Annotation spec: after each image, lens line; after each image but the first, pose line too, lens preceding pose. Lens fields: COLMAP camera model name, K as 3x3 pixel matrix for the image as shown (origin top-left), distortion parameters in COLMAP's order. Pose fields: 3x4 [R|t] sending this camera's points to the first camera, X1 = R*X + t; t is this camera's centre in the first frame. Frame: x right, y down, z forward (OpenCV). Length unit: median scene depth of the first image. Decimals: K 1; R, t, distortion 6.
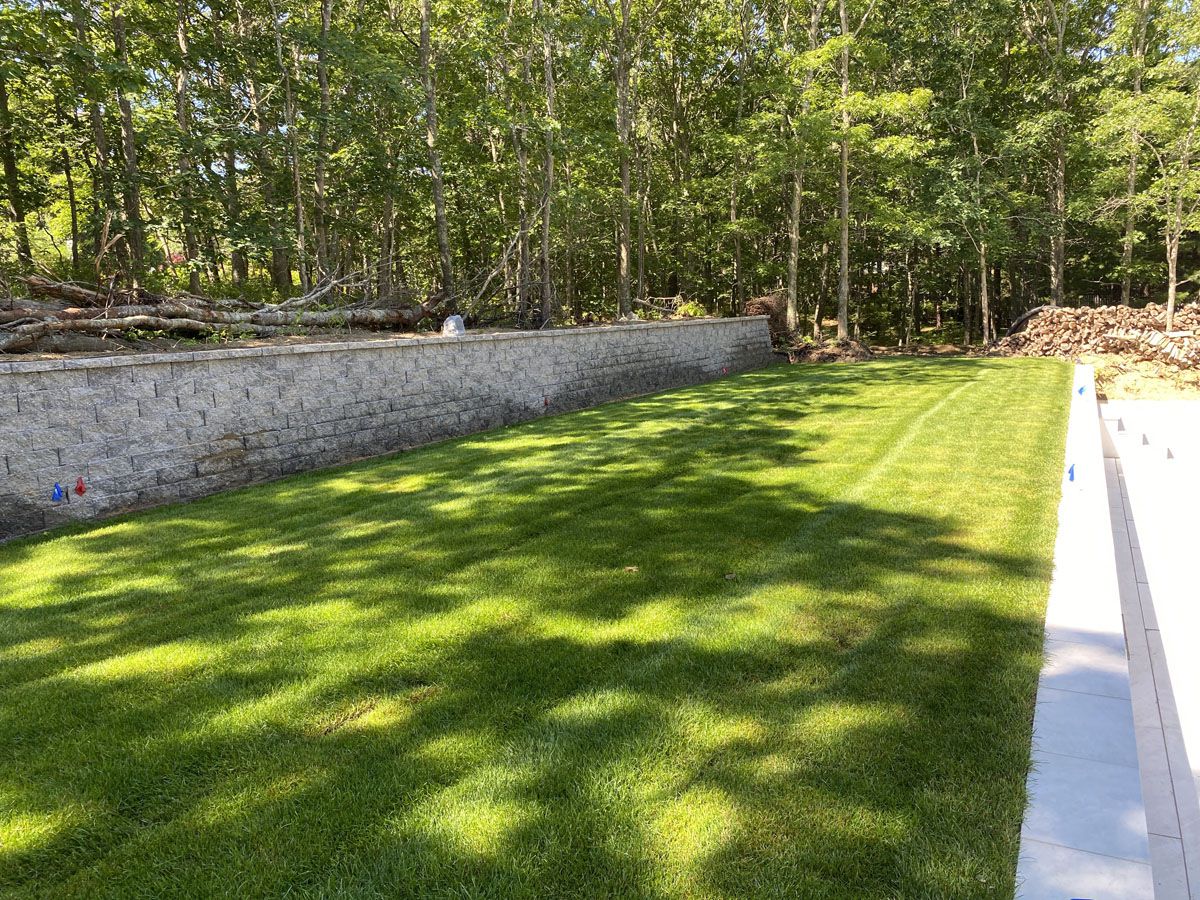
lens RADIAL K [[913.0, 0, 605.8], [0, 913.0, 438.3], [0, 0, 1]] dist [0.025718, -0.025448]
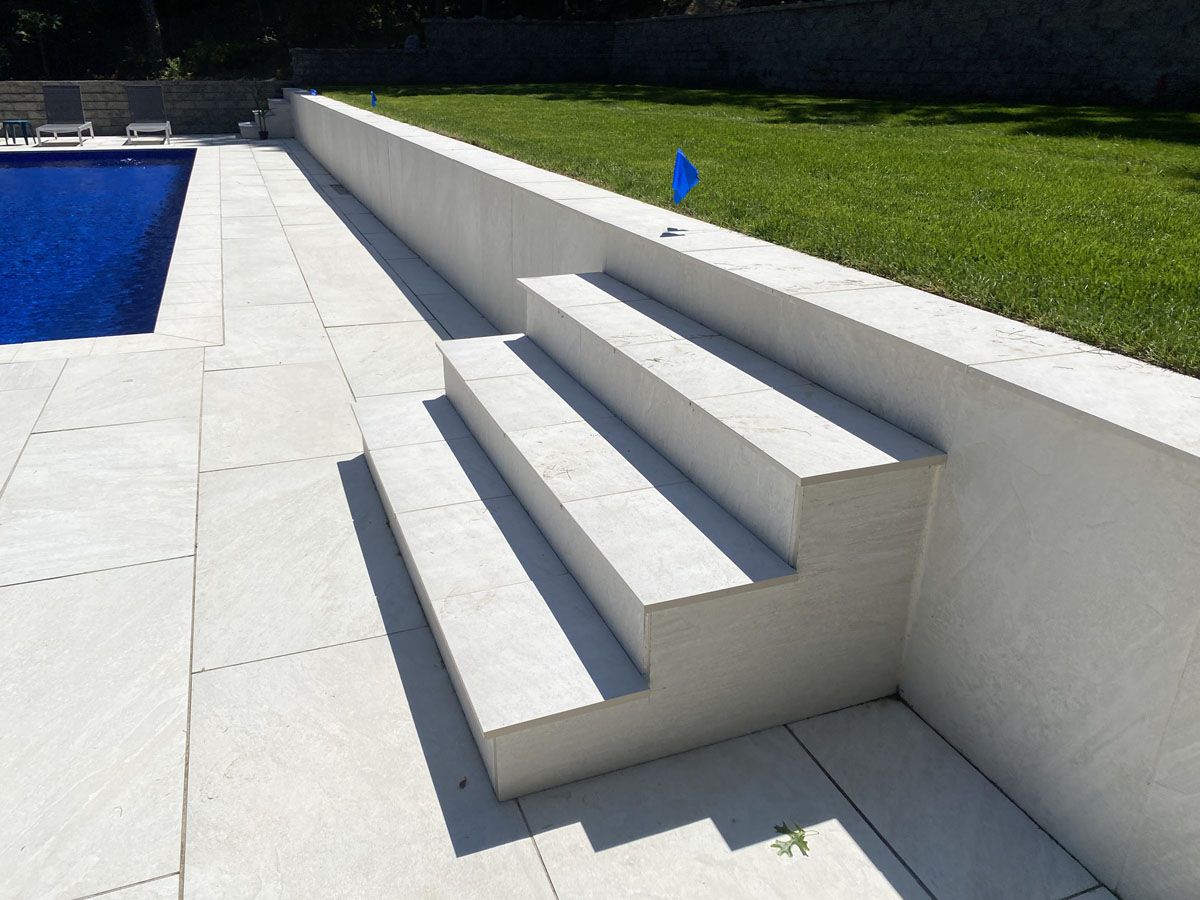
lens RADIAL K [[913.0, 0, 596.6], [0, 913.0, 448.2], [0, 0, 1]] dist [0.025718, -0.025448]
pose [[-0.673603, 0.318244, -0.667068, 0.945694], [-0.077424, 0.867200, 0.491905, -0.140040], [0.735027, 0.382996, -0.559508, 1.539726]]
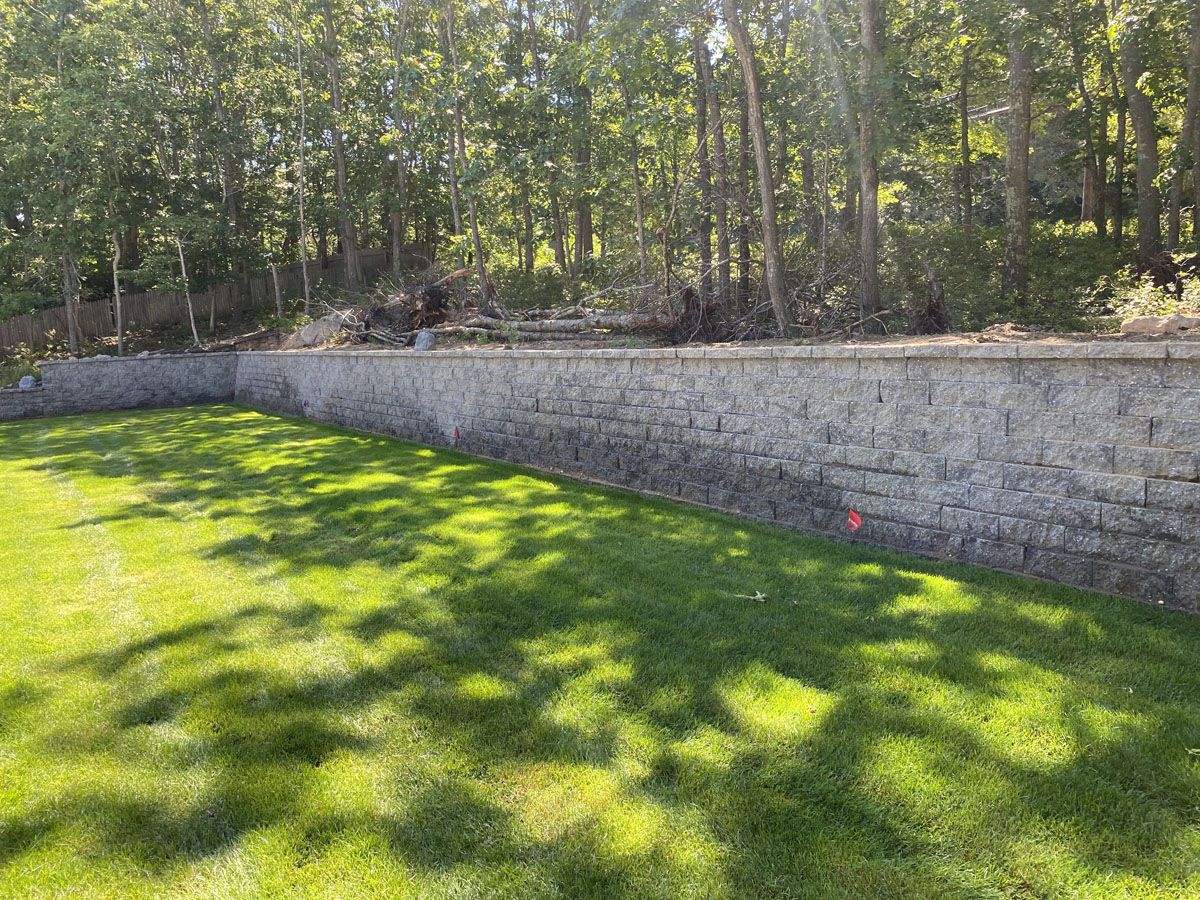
lens RADIAL K [[913.0, 0, 597.3], [0, 913.0, 448.1], [0, 0, 1]] dist [0.025718, -0.025448]
pose [[-0.500695, 0.167464, -0.849271, 0.805153], [-0.054759, 0.973015, 0.224149, -0.298292], [0.863890, 0.158735, -0.478014, 2.012837]]
